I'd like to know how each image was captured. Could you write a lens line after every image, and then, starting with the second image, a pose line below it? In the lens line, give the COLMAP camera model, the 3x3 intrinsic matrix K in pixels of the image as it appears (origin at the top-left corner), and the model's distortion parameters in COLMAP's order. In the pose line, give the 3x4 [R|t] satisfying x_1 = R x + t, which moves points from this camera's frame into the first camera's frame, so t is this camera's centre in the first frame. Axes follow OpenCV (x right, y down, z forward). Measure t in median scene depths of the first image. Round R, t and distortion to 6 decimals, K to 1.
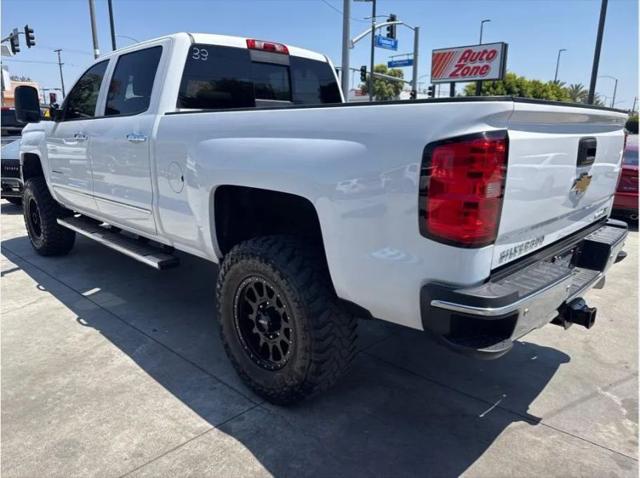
lens RADIAL K [[447.0, 0, 320.0], [0, 447.0, 250.4], [0, 0, 1]] dist [0.000448, -0.002872]
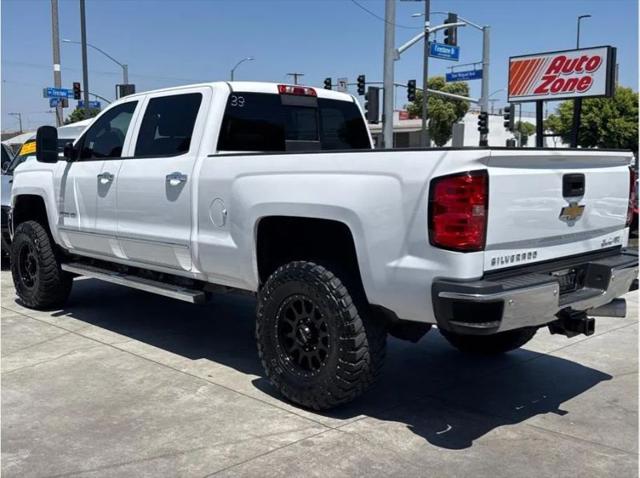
lens RADIAL K [[672.1, 0, 320.0], [0, 672.1, 239.0], [0, 0, 1]] dist [0.051154, -0.033085]
pose [[0.998995, 0.002971, -0.044715, -0.000546], [-0.009894, 0.987800, -0.155413, 0.010939], [0.043708, 0.155700, 0.986837, -0.041820]]
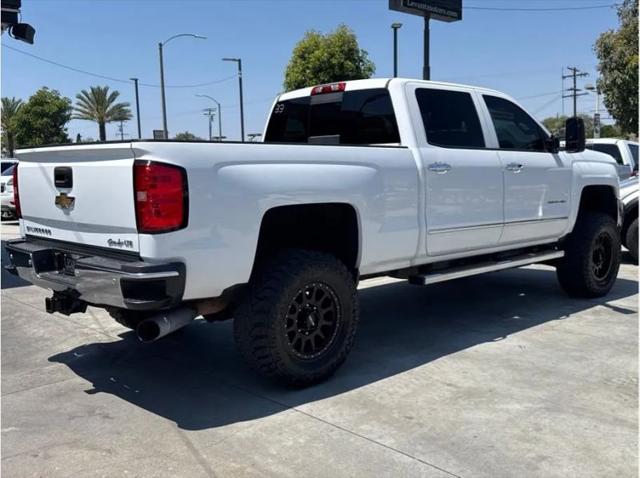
lens RADIAL K [[672.1, 0, 320.0], [0, 672.1, 239.0], [0, 0, 1]] dist [0.051154, -0.033085]
pose [[-0.036671, 0.109518, -0.993308, 0.131773], [-0.254239, 0.960249, 0.115259, -0.023951], [0.966446, 0.256764, -0.007370, 0.091254]]
